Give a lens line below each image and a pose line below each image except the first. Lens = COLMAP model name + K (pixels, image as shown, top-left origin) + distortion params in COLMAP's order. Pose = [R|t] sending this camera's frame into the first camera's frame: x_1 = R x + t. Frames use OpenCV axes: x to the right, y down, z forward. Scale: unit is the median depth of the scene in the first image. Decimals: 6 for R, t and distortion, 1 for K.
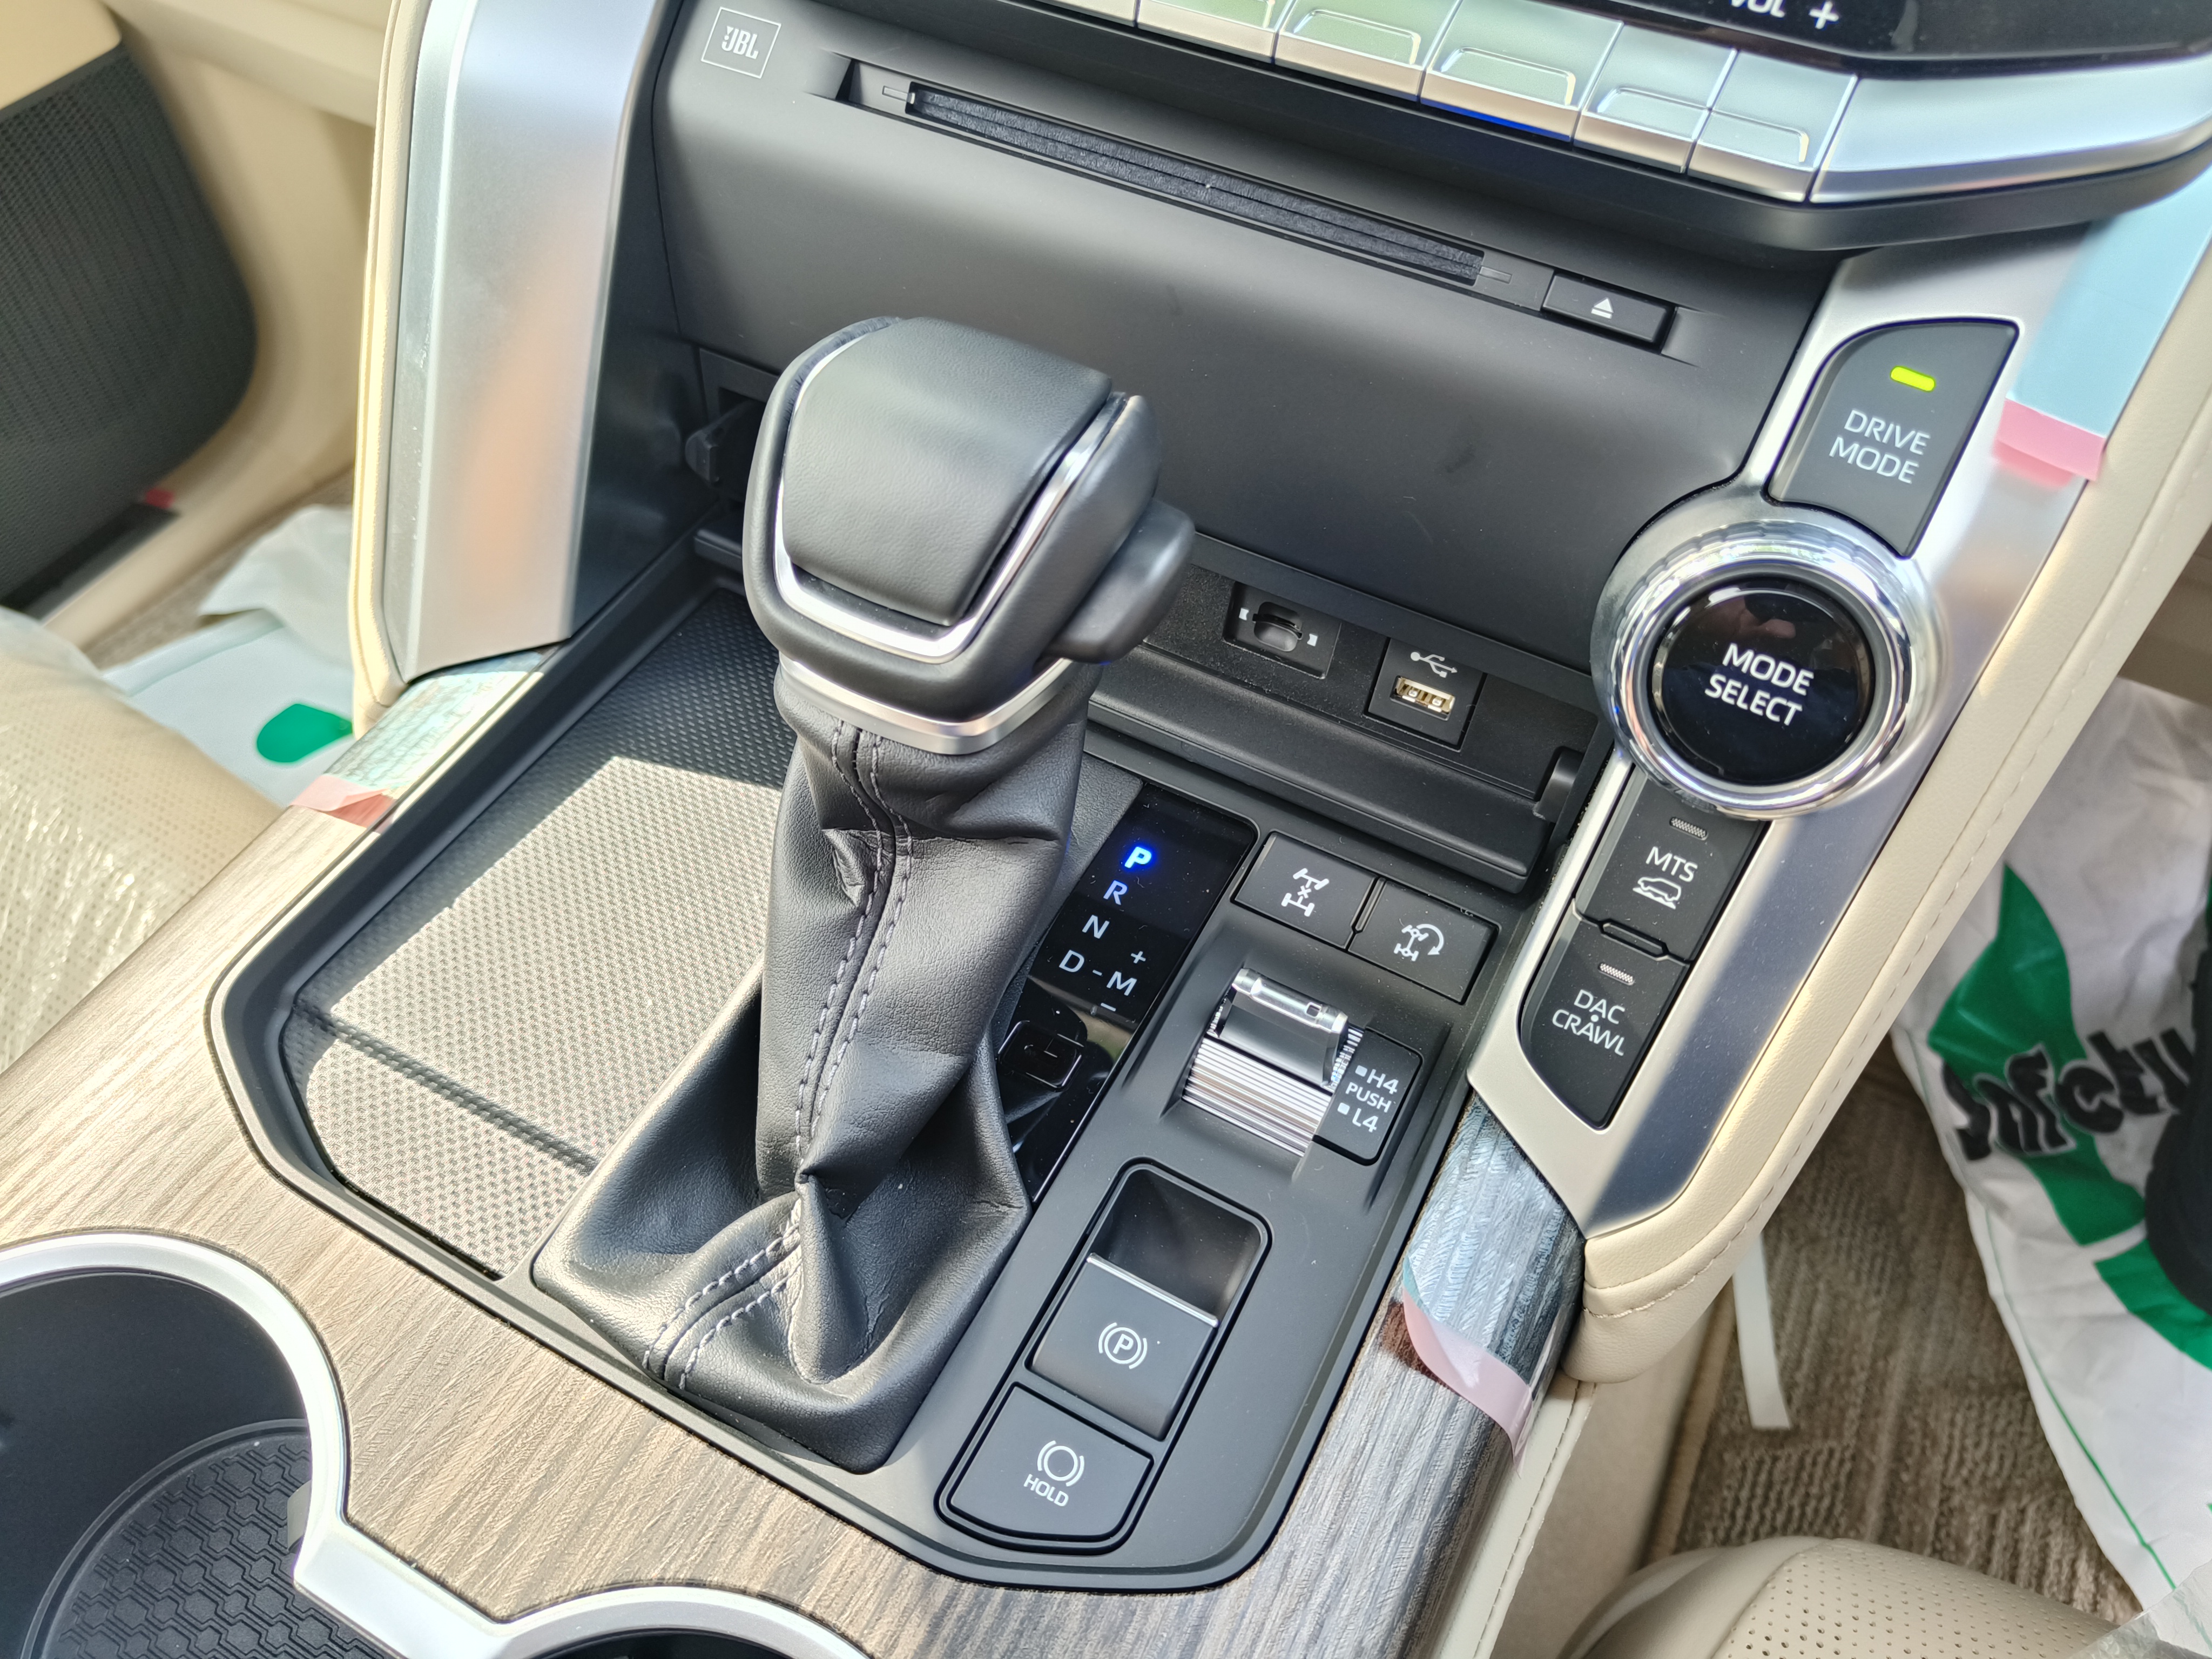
lens RADIAL K [[1530.7, 0, 1106.0], [0, 1530.7, 829.5], [0, 0, 1]] dist [-0.004932, -0.002923]
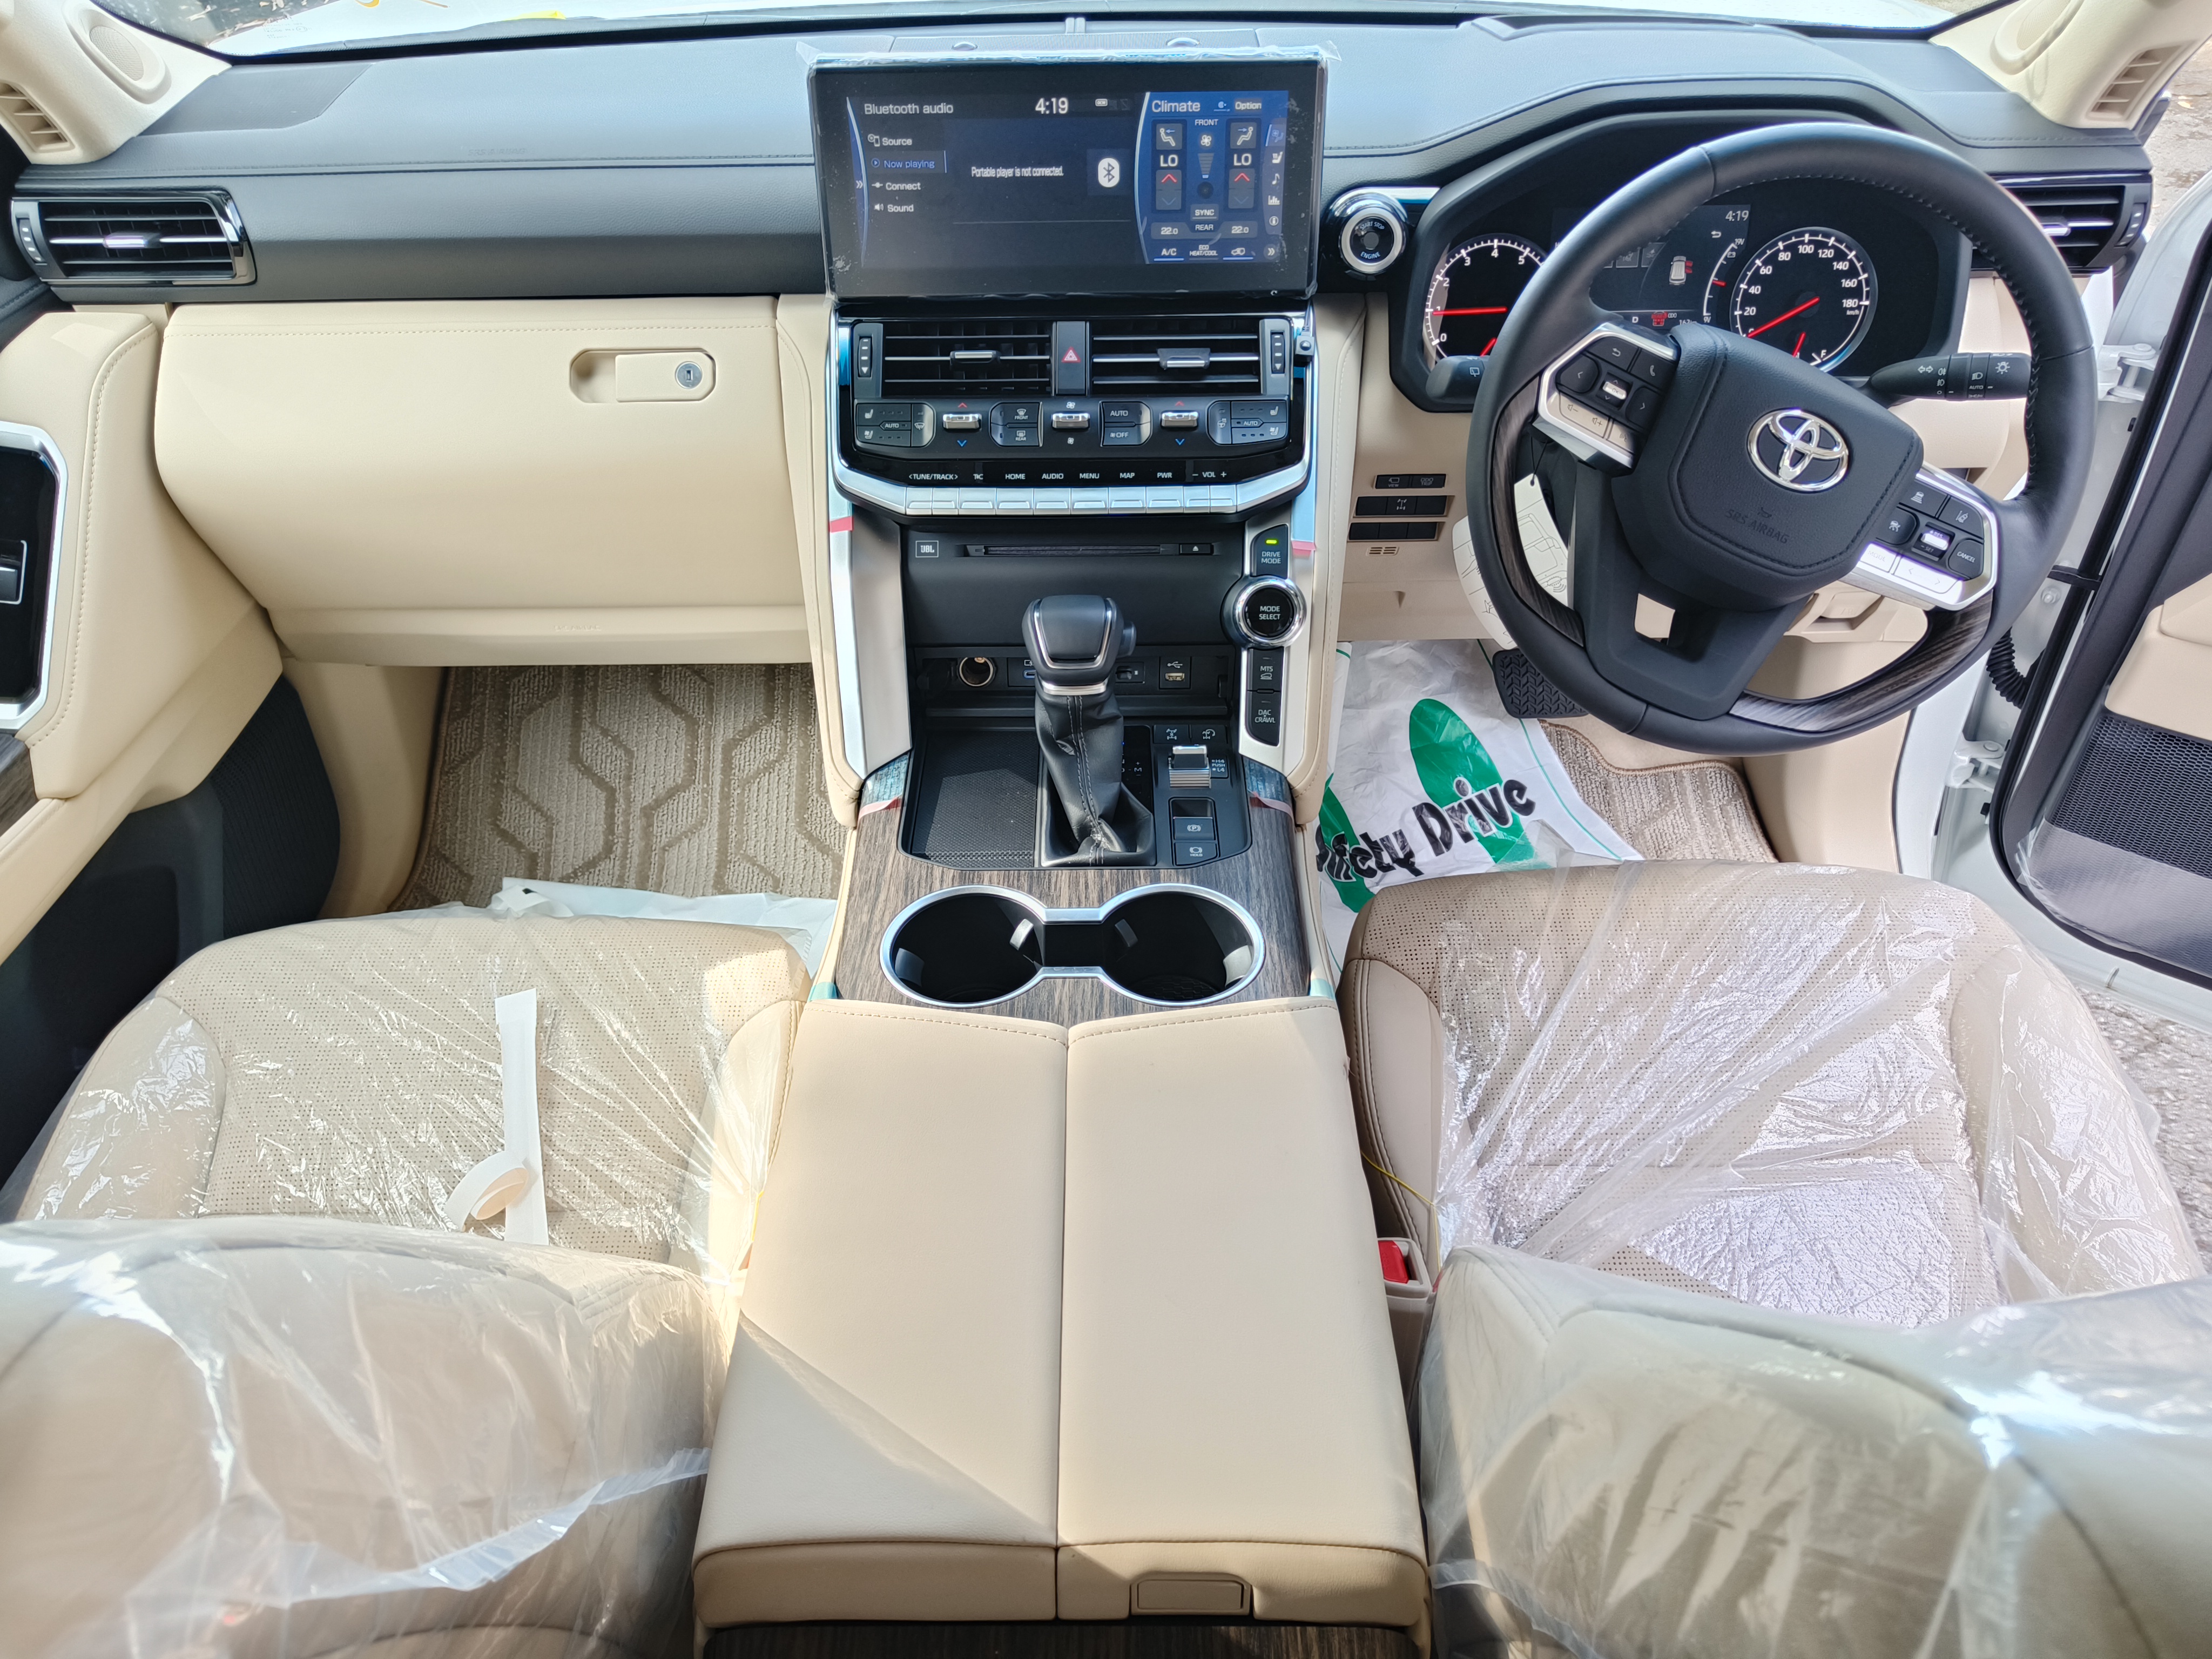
lens RADIAL K [[1530.7, 0, 1106.0], [0, 1530.7, 829.5], [0, 0, 1]] dist [-0.004932, -0.002923]
pose [[0.881115, -0.329952, 0.338775, -1.402295], [0.390820, 0.911410, -0.128805, 0.711448], [-0.266263, 0.245892, 0.932009, -2.353407]]
